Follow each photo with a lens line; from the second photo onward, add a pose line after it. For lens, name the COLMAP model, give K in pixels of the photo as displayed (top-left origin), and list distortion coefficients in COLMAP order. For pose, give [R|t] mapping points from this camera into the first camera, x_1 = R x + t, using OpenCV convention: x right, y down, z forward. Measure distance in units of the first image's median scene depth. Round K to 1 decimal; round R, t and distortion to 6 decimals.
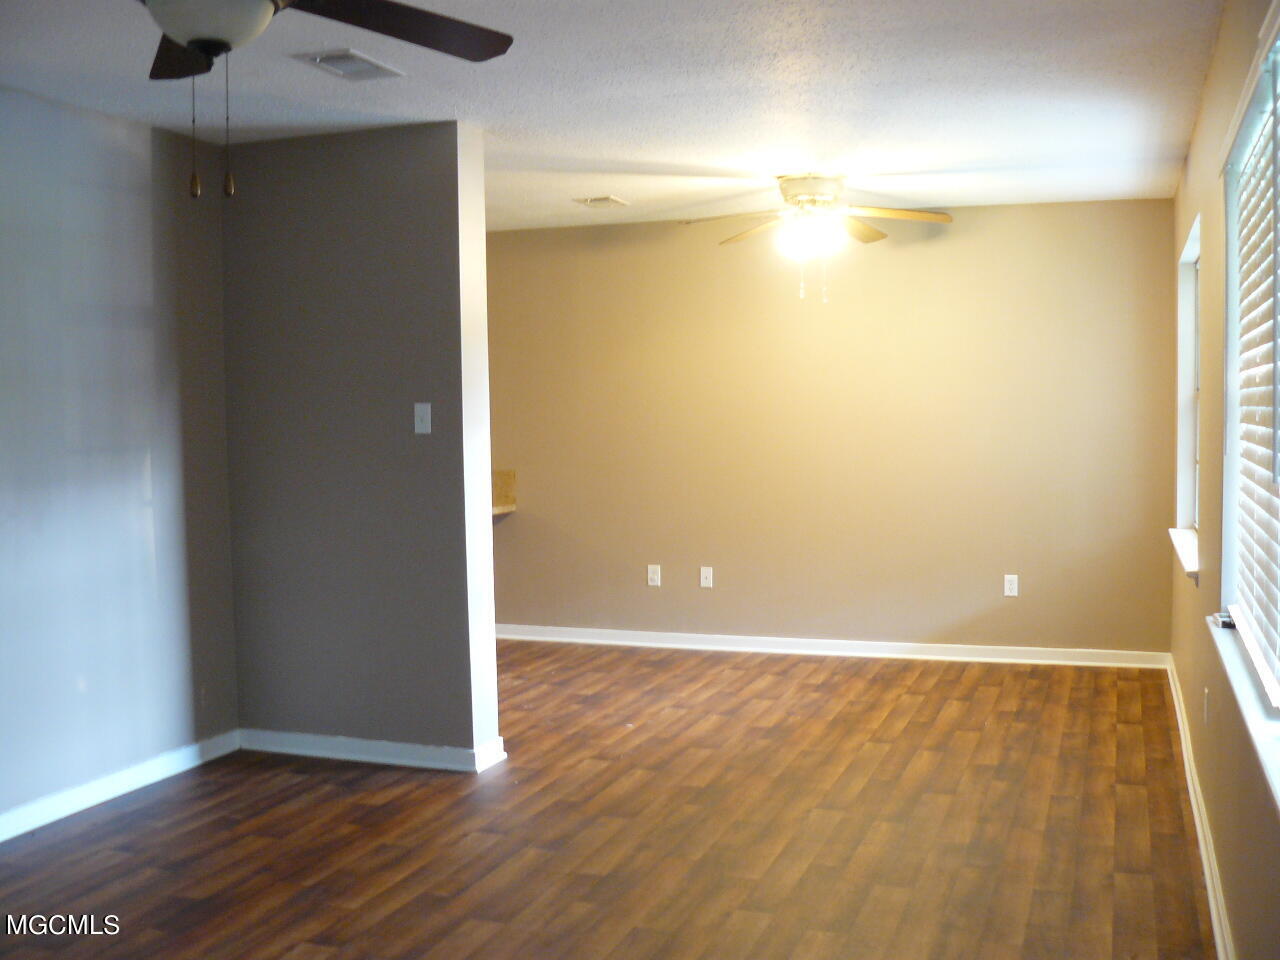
lens RADIAL K [[1448.0, 0, 640.0], [0, 1448.0, 480.0], [0, 0, 1]] dist [-0.083179, -0.004237]
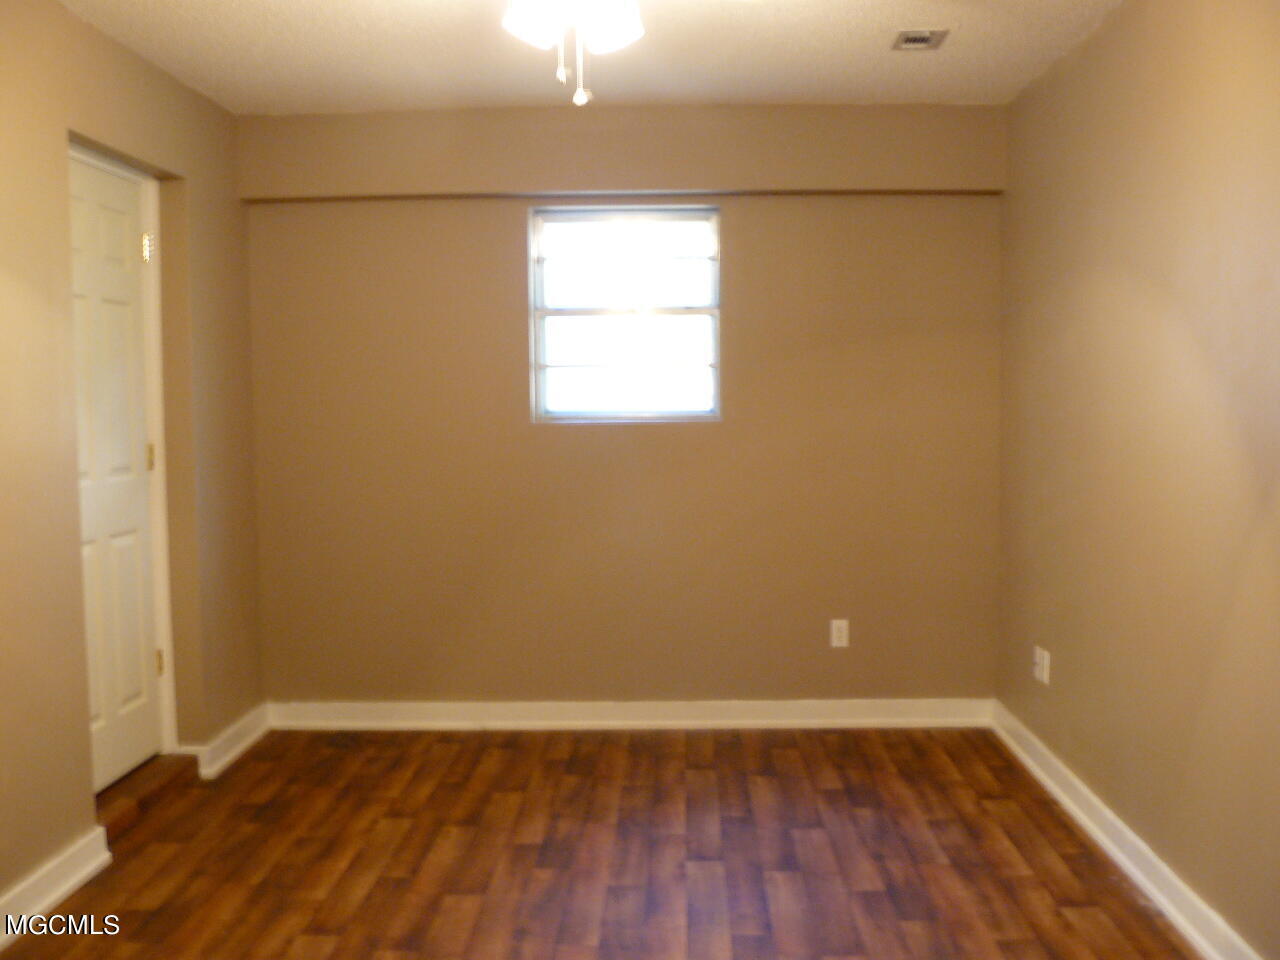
lens RADIAL K [[1448.0, 0, 640.0], [0, 1448.0, 480.0], [0, 0, 1]] dist [-0.083179, -0.004237]
pose [[0.956618, -0.024087, 0.290346, 0.071983], [0.021823, 0.999701, 0.011035, -0.010015], [-0.290525, -0.004220, 0.956858, 0.215270]]
